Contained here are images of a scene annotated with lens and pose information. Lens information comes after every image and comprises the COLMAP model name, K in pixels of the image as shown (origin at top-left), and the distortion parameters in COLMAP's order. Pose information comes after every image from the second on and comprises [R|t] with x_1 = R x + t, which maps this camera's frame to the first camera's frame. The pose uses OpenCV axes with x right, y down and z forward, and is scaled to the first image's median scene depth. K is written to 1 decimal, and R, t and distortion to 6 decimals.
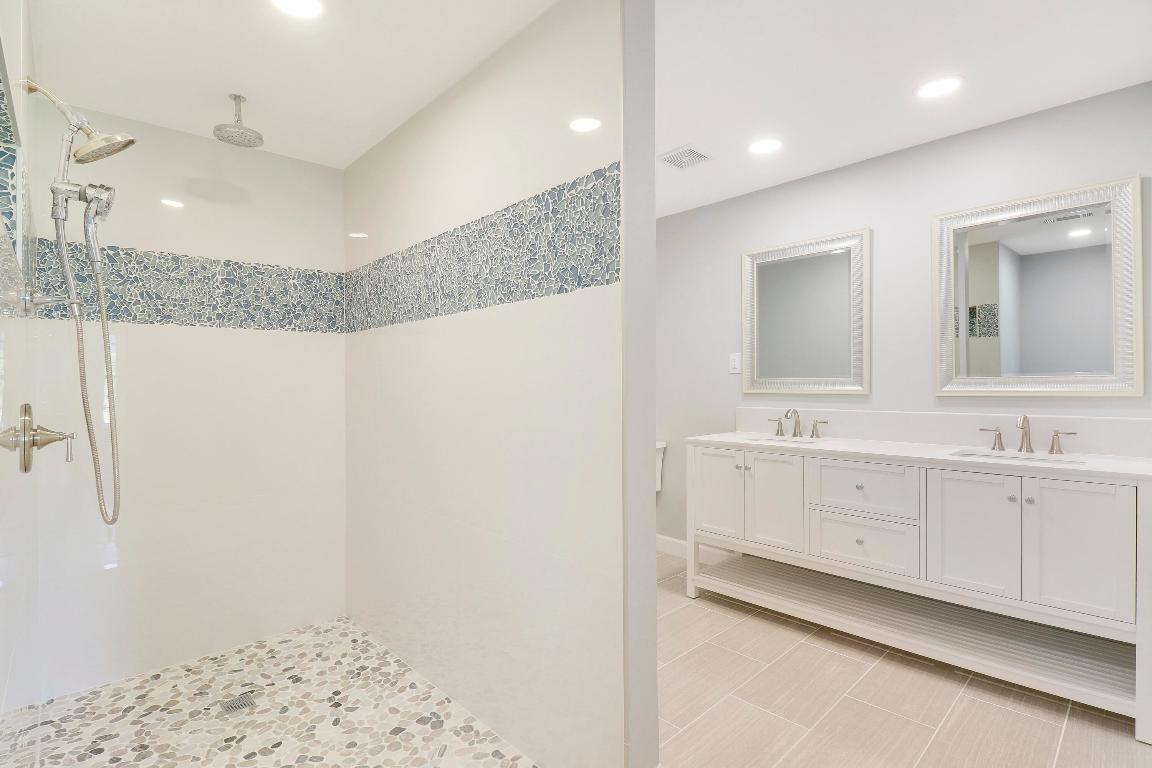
lens RADIAL K [[539.2, 0, 571.3], [0, 539.2, 390.3], [0, 0, 1]] dist [-0.000167, -0.011428]
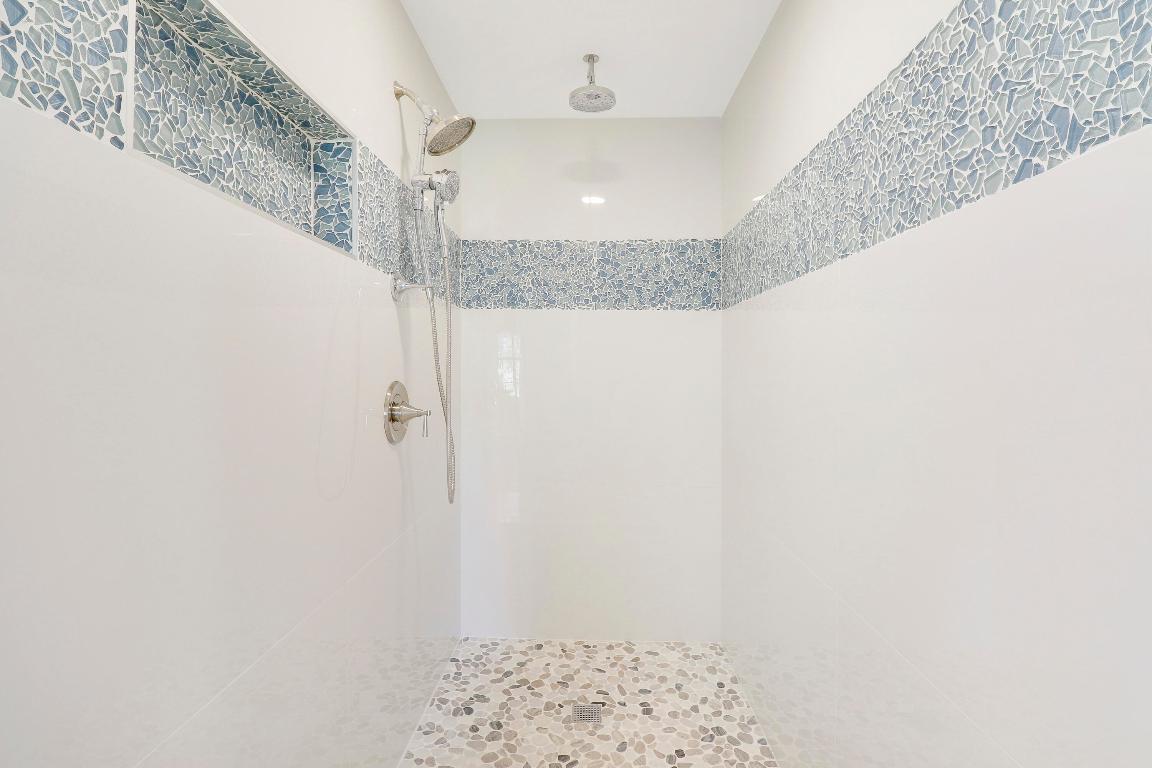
lens RADIAL K [[539.2, 0, 589.9], [0, 539.2, 358.6], [0, 0, 1]] dist [-0.000167, -0.011428]
pose [[0.718379, 0.005994, -0.695626, 0.026144], [-0.028003, 0.999402, -0.020308, -0.009142], [0.695088, 0.034069, 0.718117, 0.348573]]
